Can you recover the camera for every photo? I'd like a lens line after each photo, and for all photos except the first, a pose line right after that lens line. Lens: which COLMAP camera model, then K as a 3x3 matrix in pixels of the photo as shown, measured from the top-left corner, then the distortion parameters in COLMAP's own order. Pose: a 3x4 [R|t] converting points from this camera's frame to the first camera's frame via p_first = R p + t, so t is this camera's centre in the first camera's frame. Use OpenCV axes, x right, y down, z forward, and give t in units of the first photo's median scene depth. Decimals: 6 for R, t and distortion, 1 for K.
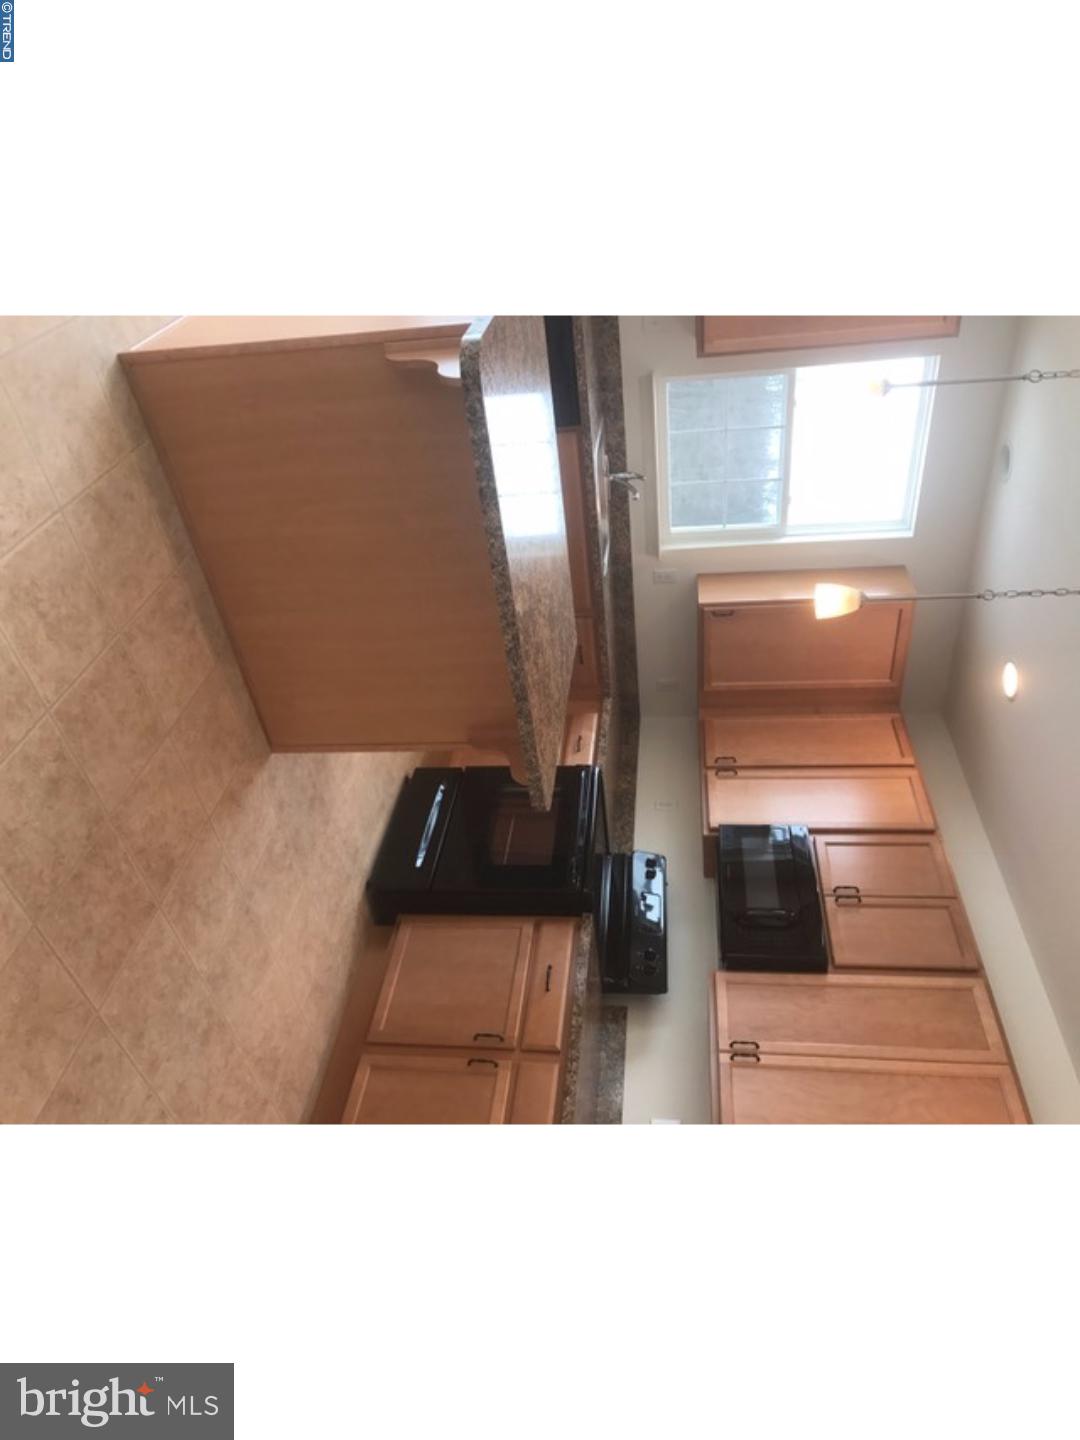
lens RADIAL K [[905.9, 0, 532.8], [0, 905.9, 712.4], [0, 0, 1]] dist [0.060611, -0.010276]
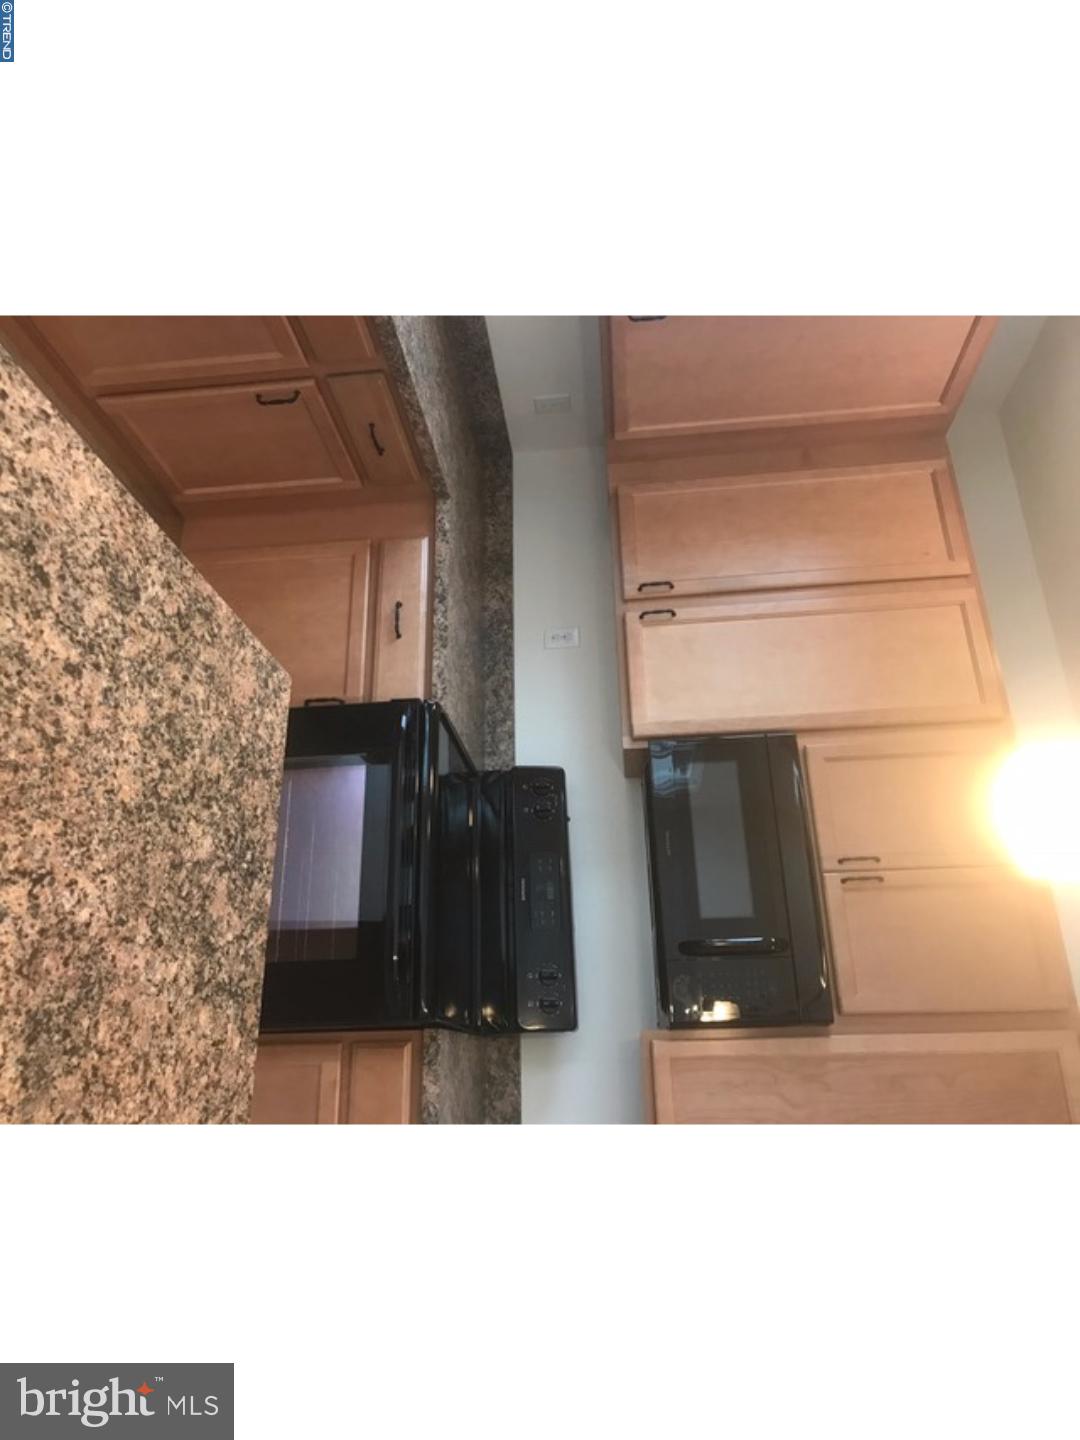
lens RADIAL K [[905.9, 0, 537.1], [0, 905.9, 718.2], [0, 0, 1]] dist [0.060611, -0.010276]
pose [[0.989756, -0.127430, 0.064376, 0.101409], [0.077576, 0.858566, 0.506801, -0.206957], [-0.119853, -0.496615, 0.859656, 0.536316]]
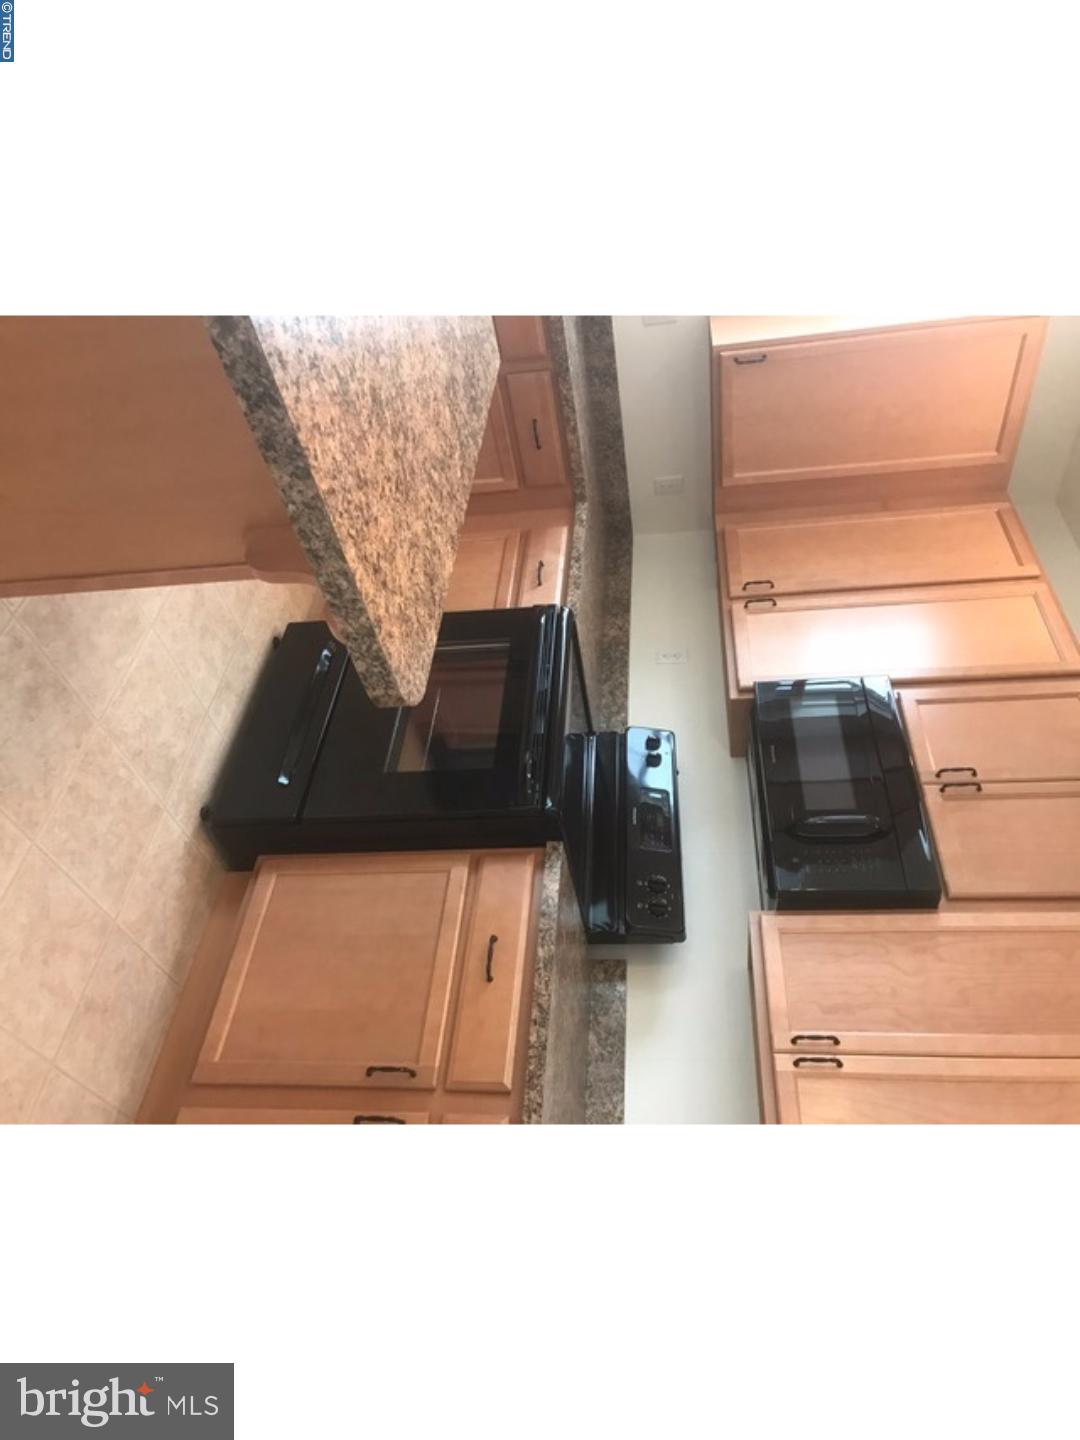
lens RADIAL K [[905.9, 0, 549.4], [0, 905.9, 712.2], [0, 0, 1]] dist [0.060611, -0.010276]
pose [[0.998289, -0.056965, 0.013199, 0.048027], [0.054007, 0.984760, 0.165323, 0.028292], [-0.022415, -0.164327, 0.986151, 0.364393]]
